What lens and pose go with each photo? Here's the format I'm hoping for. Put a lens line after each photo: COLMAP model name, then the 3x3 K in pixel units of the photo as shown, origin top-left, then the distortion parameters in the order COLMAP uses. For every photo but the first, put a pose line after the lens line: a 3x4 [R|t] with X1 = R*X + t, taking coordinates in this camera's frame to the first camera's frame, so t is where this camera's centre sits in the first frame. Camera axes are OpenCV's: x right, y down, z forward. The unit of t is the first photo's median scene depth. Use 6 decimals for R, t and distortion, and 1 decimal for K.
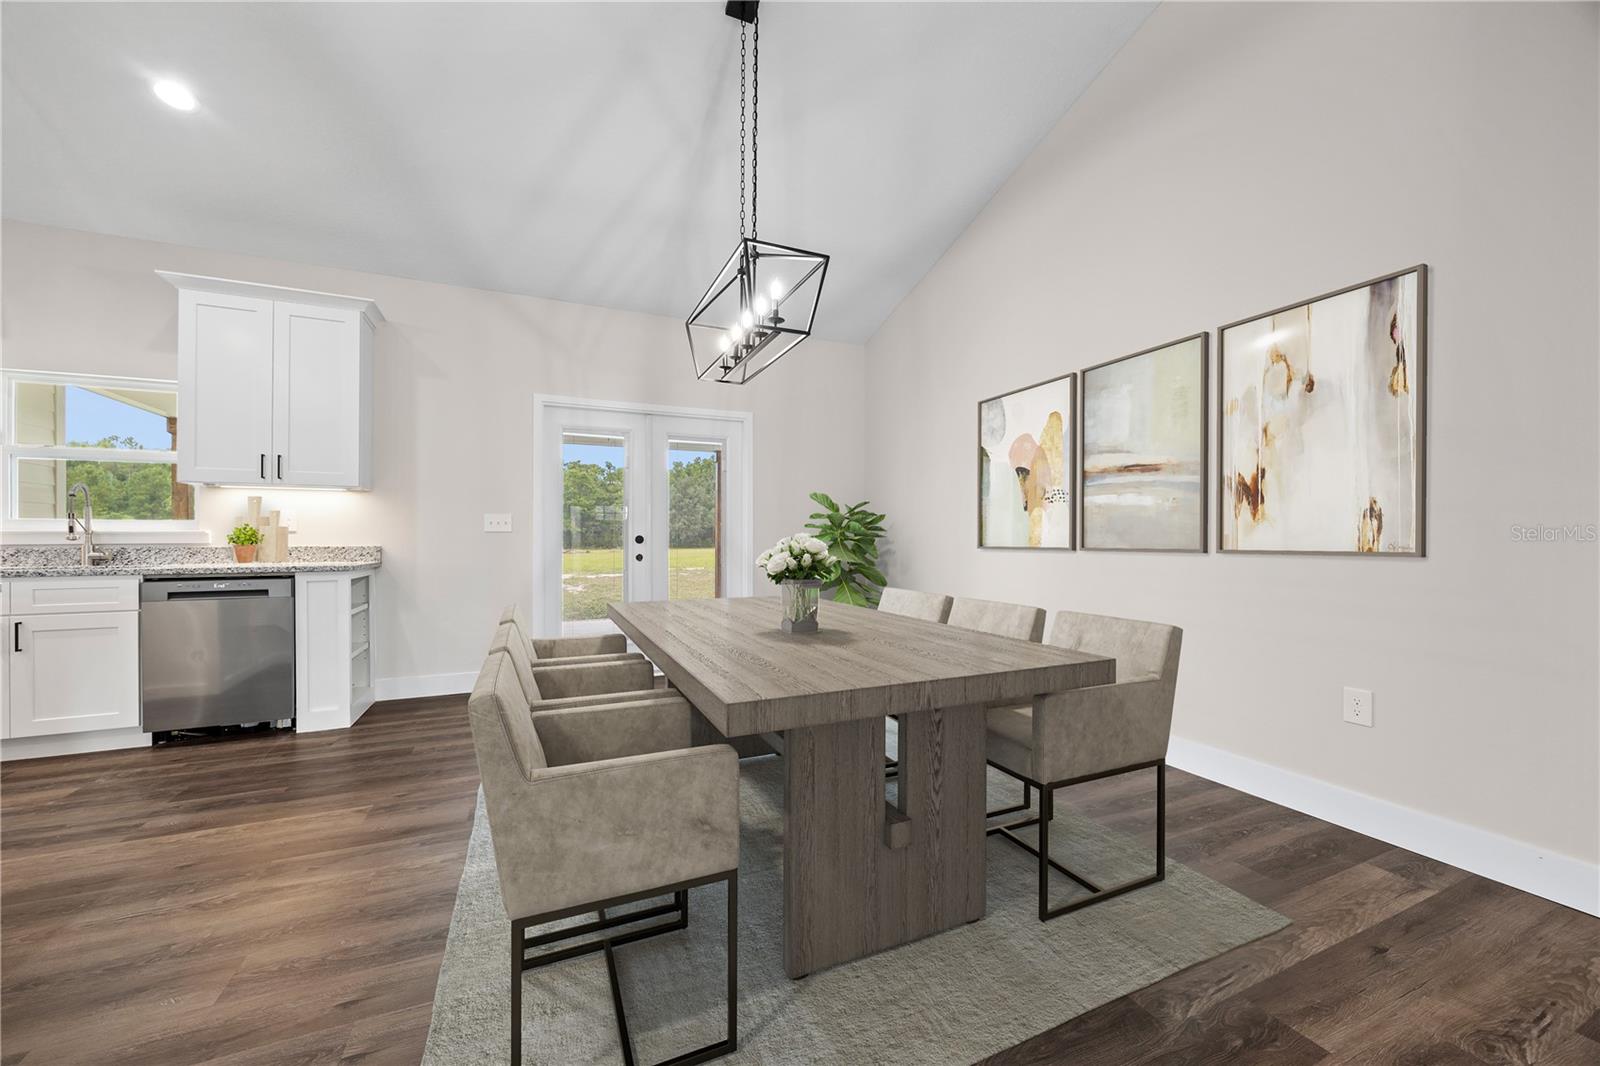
lens RADIAL K [[606.3, 0, 802.9], [0, 606.3, 538.7], [0, 0, 1]] dist [-0.001259, -0.000131]
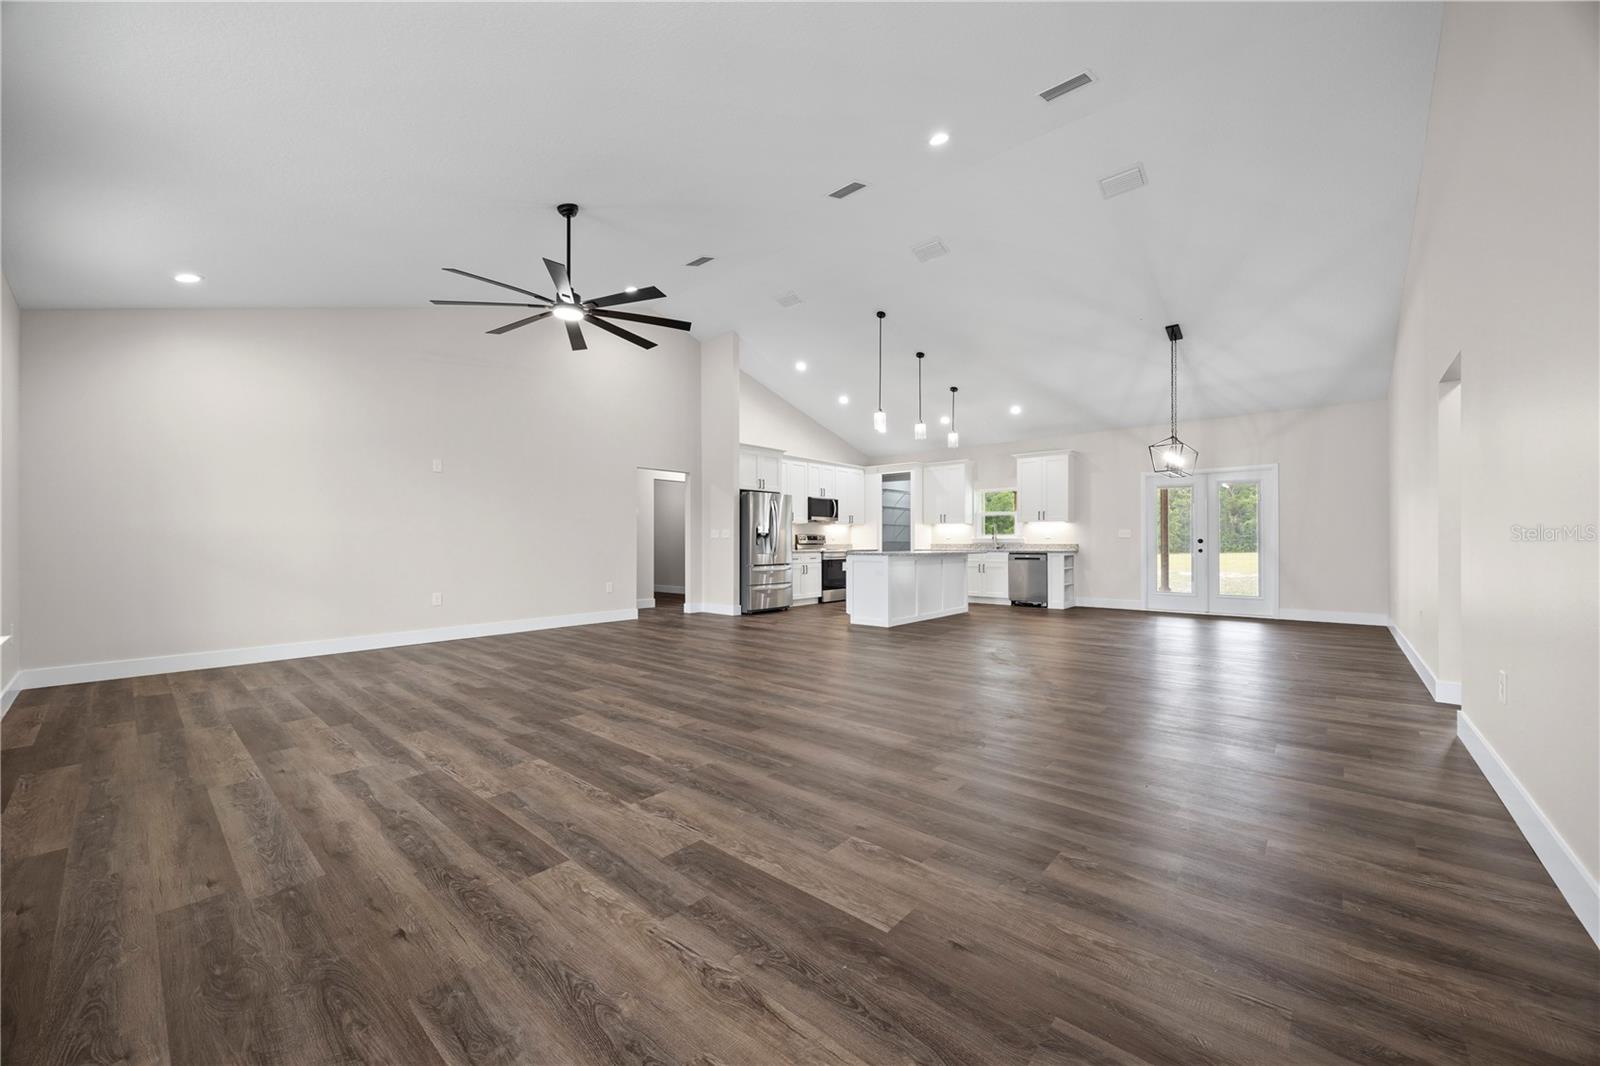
lens RADIAL K [[606.3, 0, 802.6], [0, 606.3, 540.3], [0, 0, 1]] dist [-0.001259, -0.000131]
pose [[0.426772, 0.000589, -0.904359, 1.233763], [0.003498, 0.999991, 0.002302, -0.012815], [0.904353, -0.004146, 0.426766, -1.245000]]
